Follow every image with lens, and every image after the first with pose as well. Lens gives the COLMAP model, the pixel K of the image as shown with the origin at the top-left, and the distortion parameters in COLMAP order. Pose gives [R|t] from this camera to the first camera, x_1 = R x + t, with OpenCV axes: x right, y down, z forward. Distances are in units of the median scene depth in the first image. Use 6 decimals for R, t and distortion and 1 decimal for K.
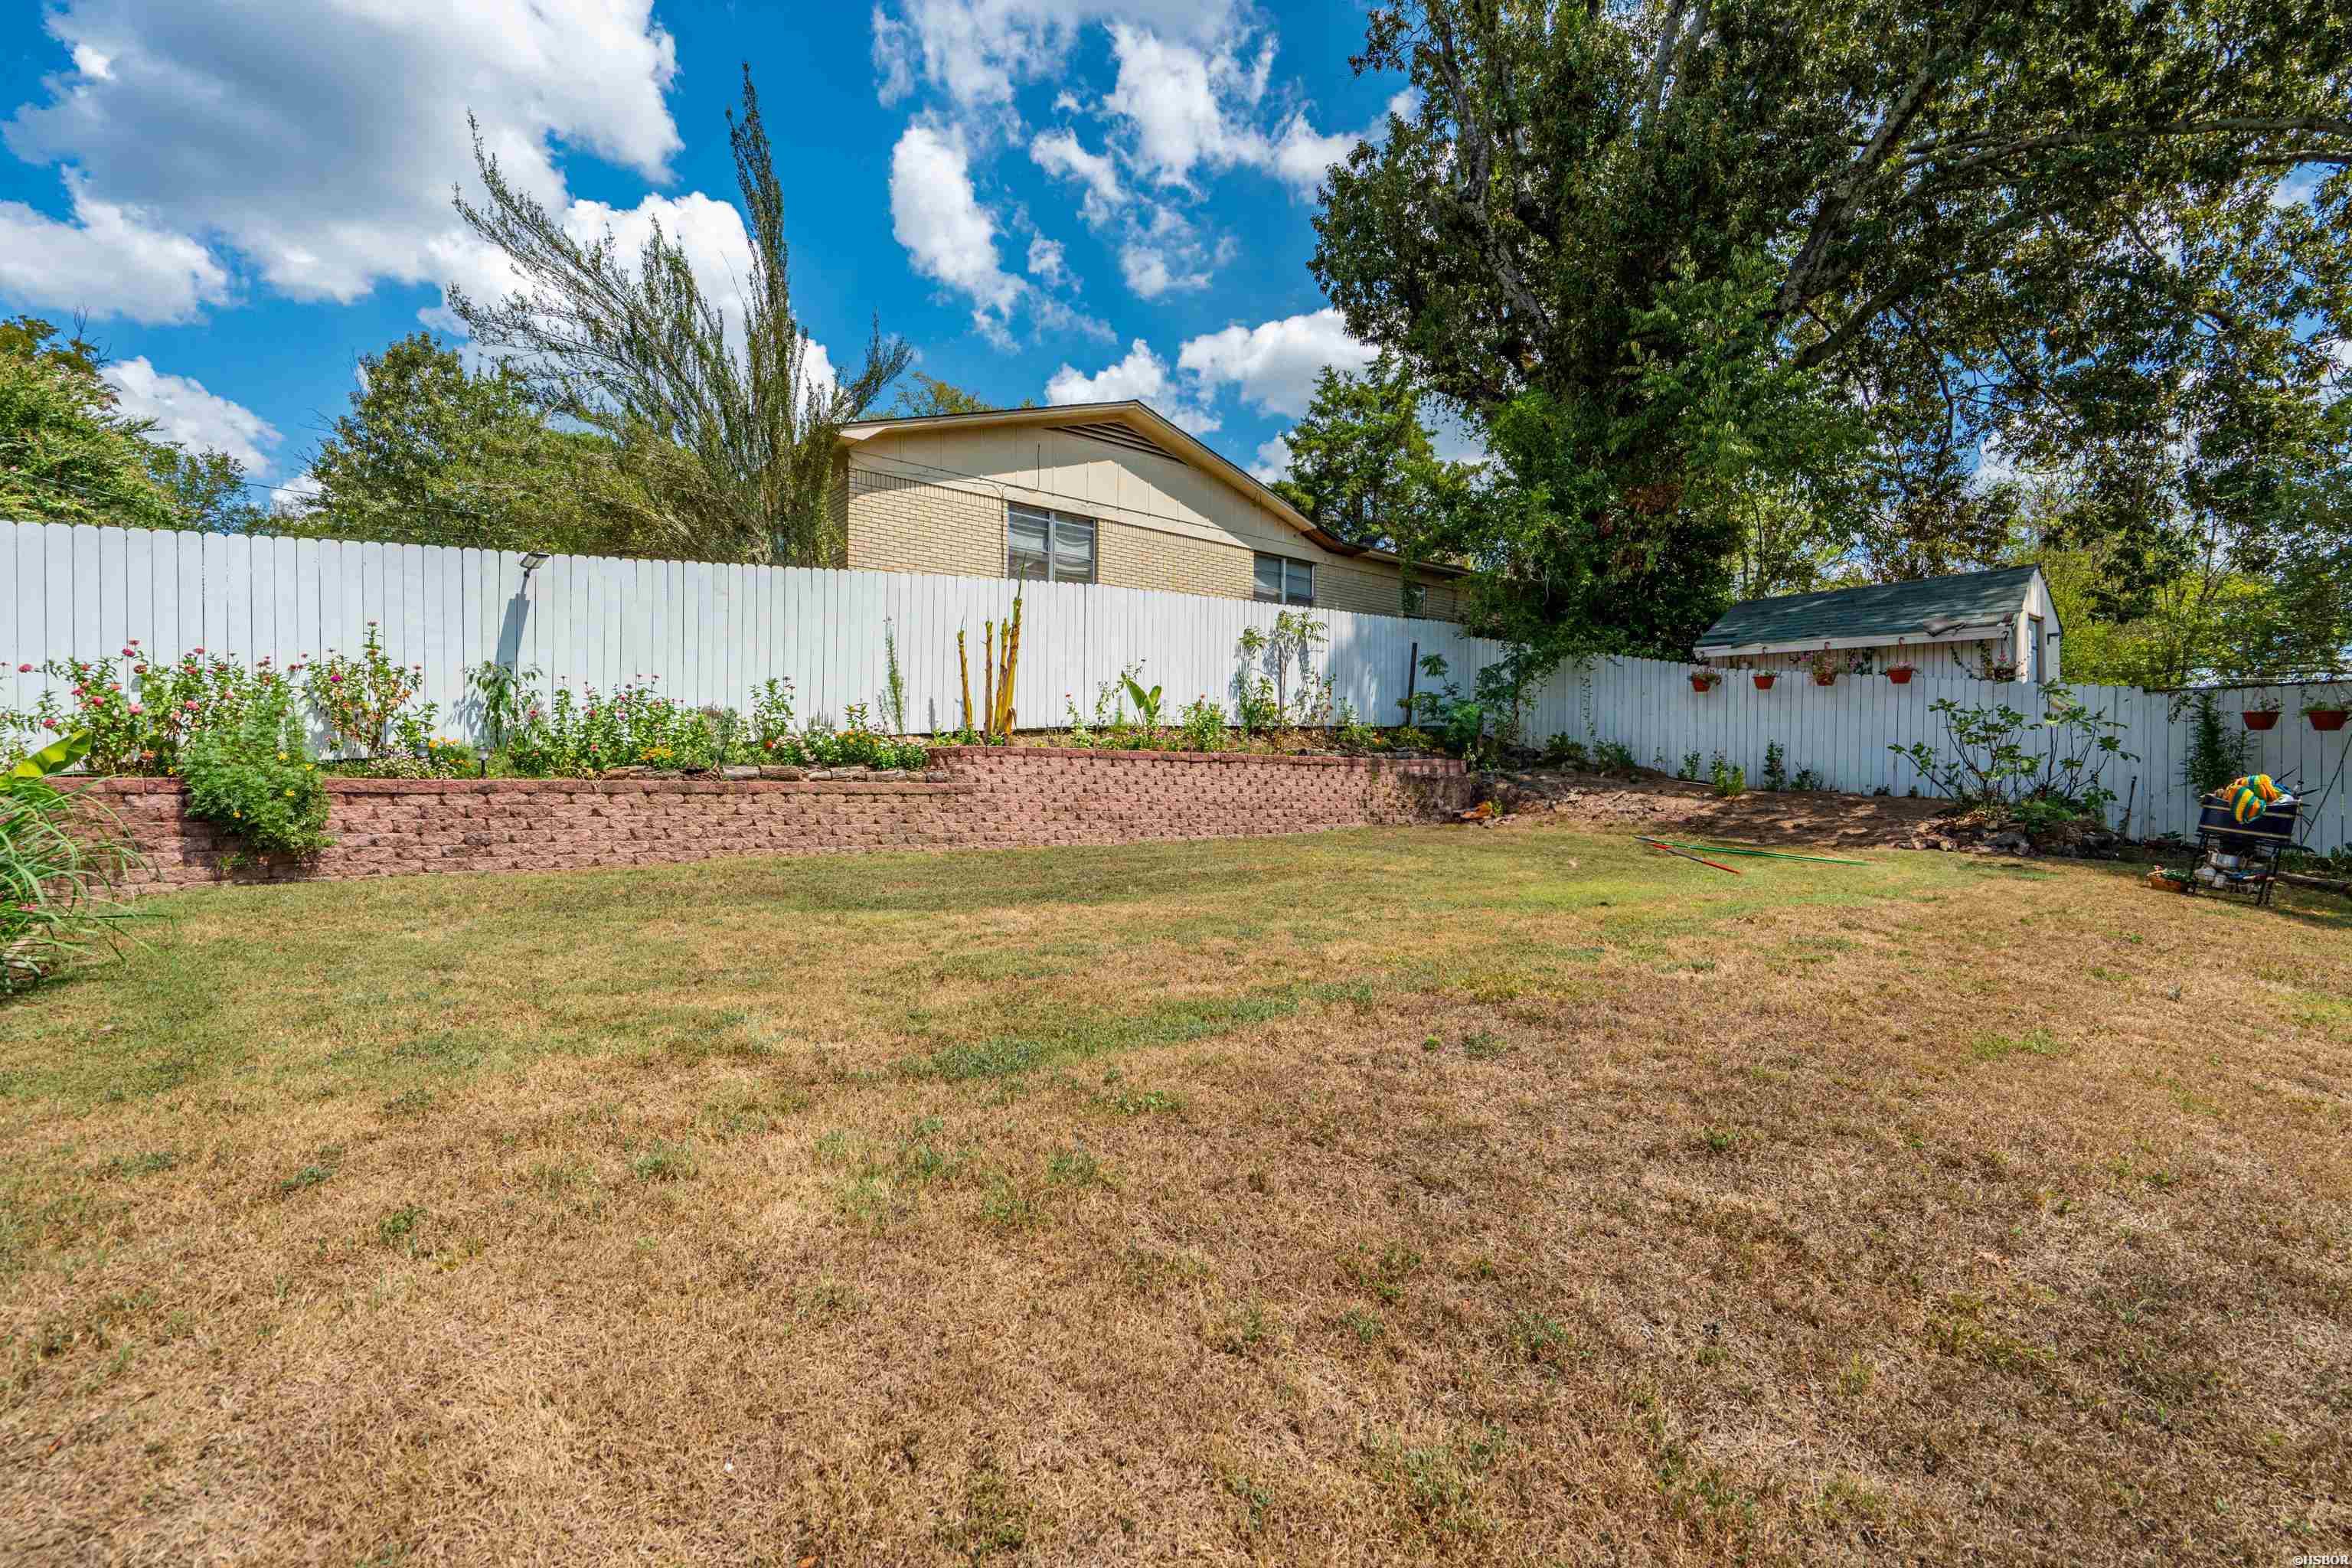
lens RADIAL K [[1094.0, 0, 1176.0], [0, 1094.0, 784.0], [0, 0, 1]] dist [-0.000833, 0.000395]
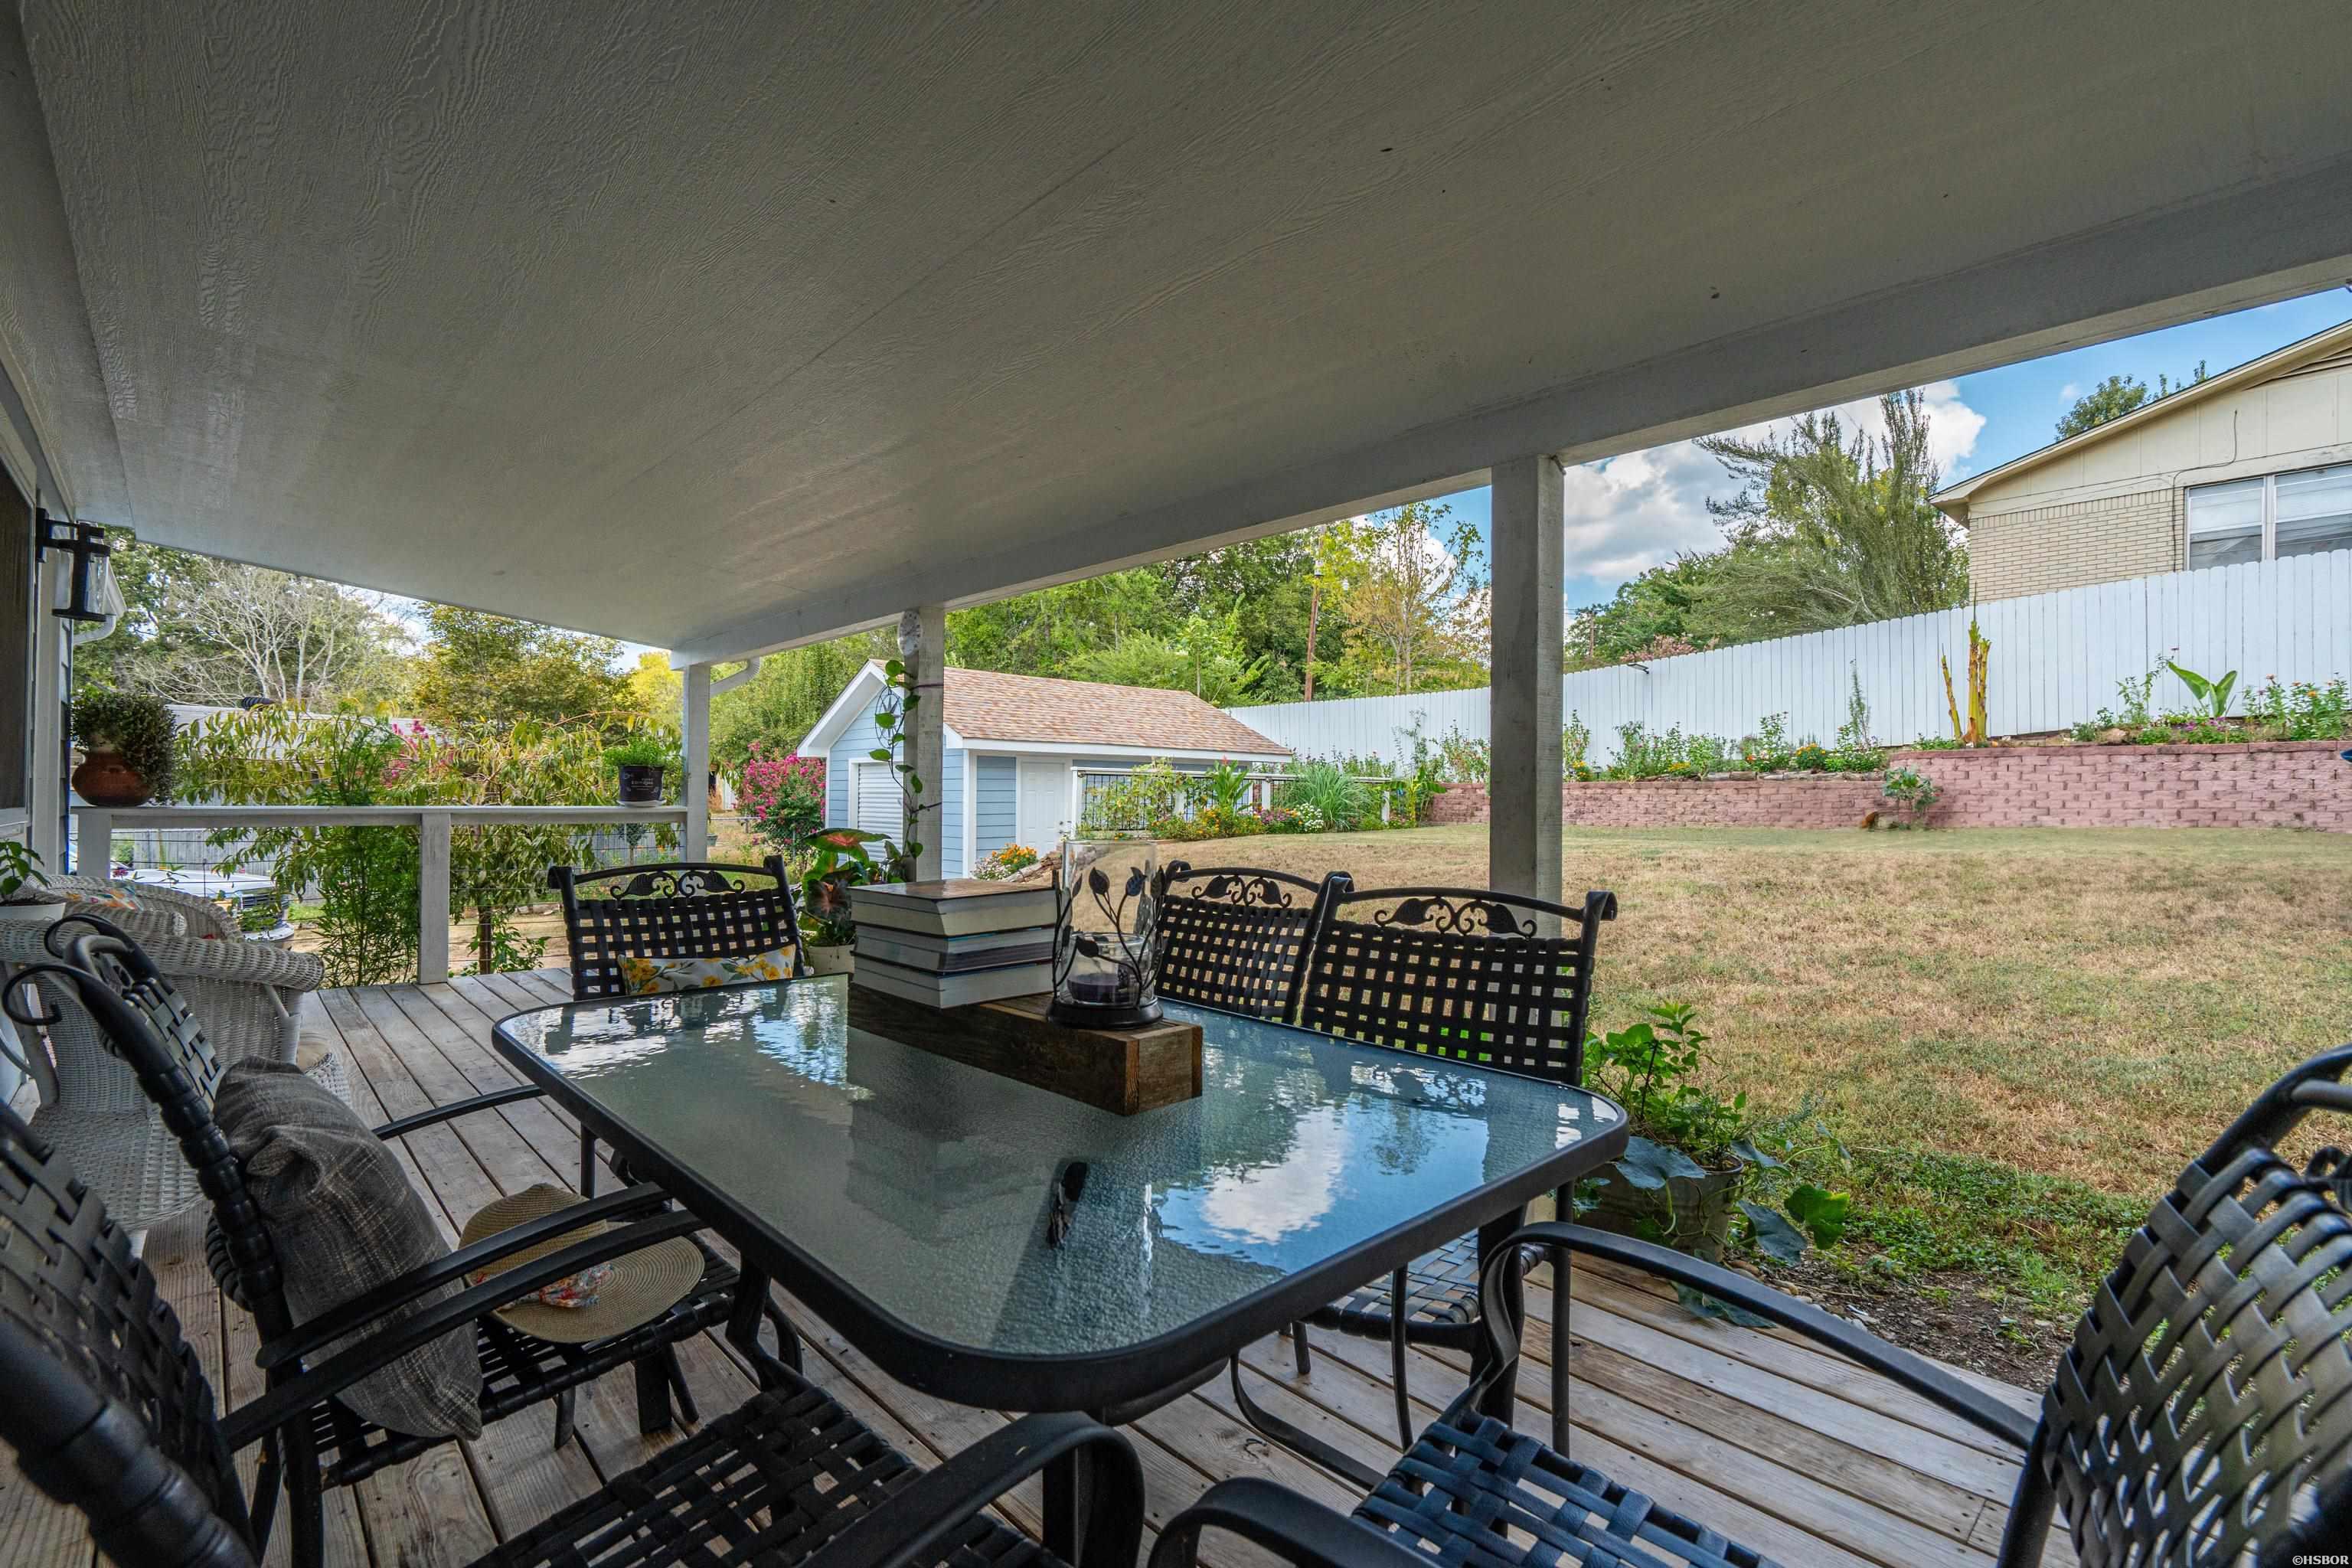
lens RADIAL K [[1094.0, 0, 1176.0], [0, 1094.0, 784.0], [0, 0, 1]] dist [-0.000833, 0.000395]
pose [[0.016331, -0.012285, -0.999791, 0.969079], [-0.004720, 0.999912, -0.012364, 0.020192], [0.999855, 0.004921, 0.016272, 0.135378]]
